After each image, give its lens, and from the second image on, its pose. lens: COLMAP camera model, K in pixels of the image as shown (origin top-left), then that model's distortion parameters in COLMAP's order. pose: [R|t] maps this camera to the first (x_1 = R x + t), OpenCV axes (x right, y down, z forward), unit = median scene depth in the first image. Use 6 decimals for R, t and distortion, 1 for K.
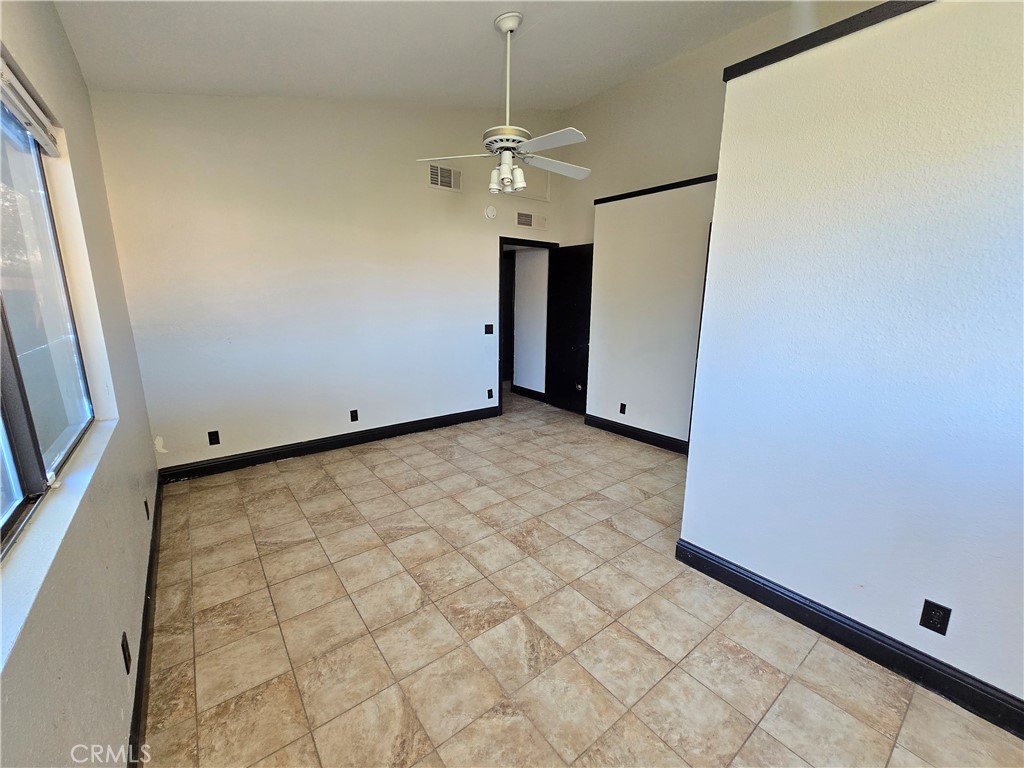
lens RADIAL K [[417.2, 0, 512.2], [0, 417.2, 385.7], [0, 0, 1]] dist [-0.001128, 0.000045]
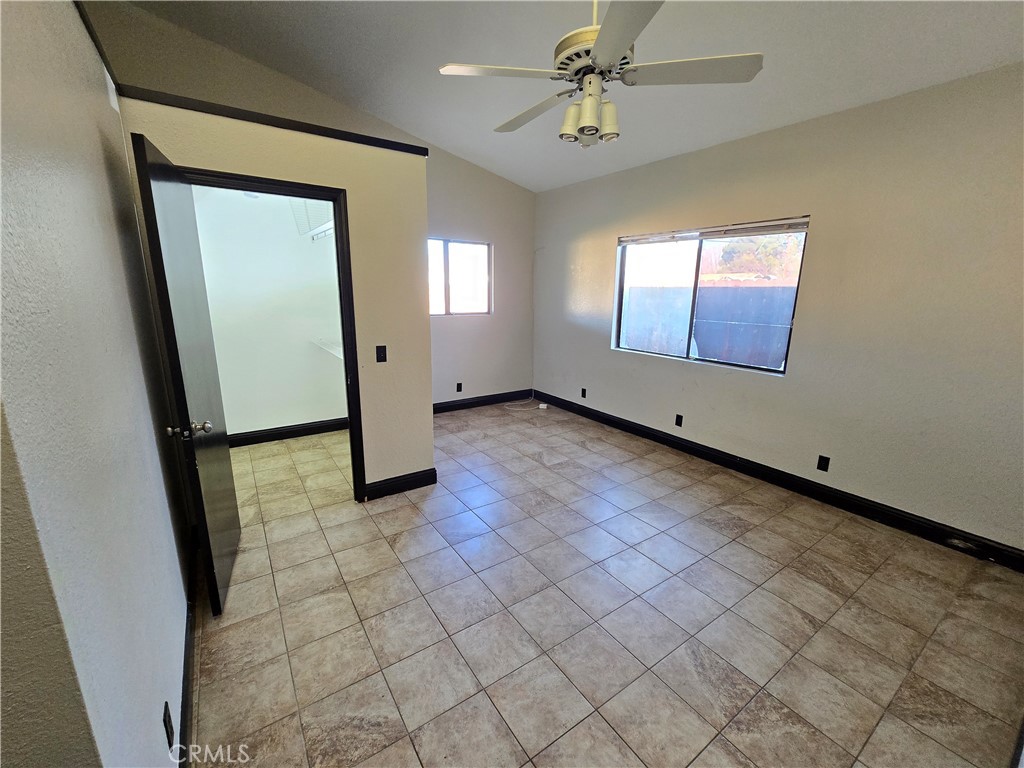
lens RADIAL K [[417.2, 0, 511.3], [0, 417.2, 384.9], [0, 0, 1]] dist [-0.001128, 0.000045]
pose [[-0.997865, -0.035937, 0.054539, 0.058900], [-0.009766, 0.907730, 0.419441, -0.392452], [-0.064580, 0.418013, -0.906143, 1.717939]]
